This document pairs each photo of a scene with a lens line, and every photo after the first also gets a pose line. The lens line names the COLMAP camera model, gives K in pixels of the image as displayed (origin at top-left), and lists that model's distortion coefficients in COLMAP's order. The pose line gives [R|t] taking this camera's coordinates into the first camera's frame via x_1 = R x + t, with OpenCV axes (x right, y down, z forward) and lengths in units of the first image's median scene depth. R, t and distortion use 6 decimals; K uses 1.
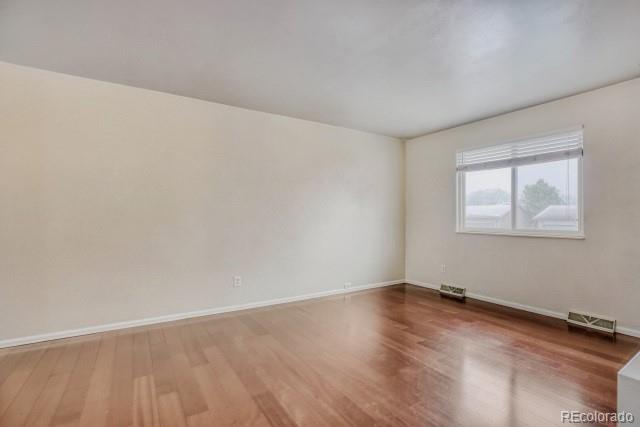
lens RADIAL K [[297.2, 0, 321.4], [0, 297.2, 212.7], [0, 0, 1]] dist [-0.044513, 0.016588]
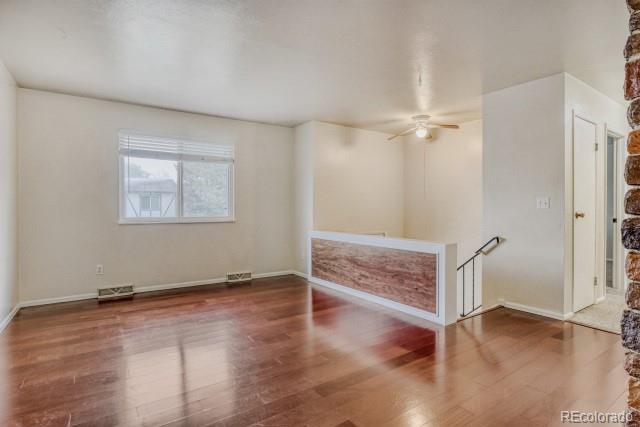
lens RADIAL K [[337.5, 0, 320.0], [0, 337.5, 213.5], [0, 0, 1]] dist [-0.014605, 0.000203]
pose [[-0.016169, -0.016665, 0.999730, -0.620702], [-0.016656, 0.999727, 0.016396, 0.010920], [-0.999731, -0.016386, -0.016442, 0.481164]]
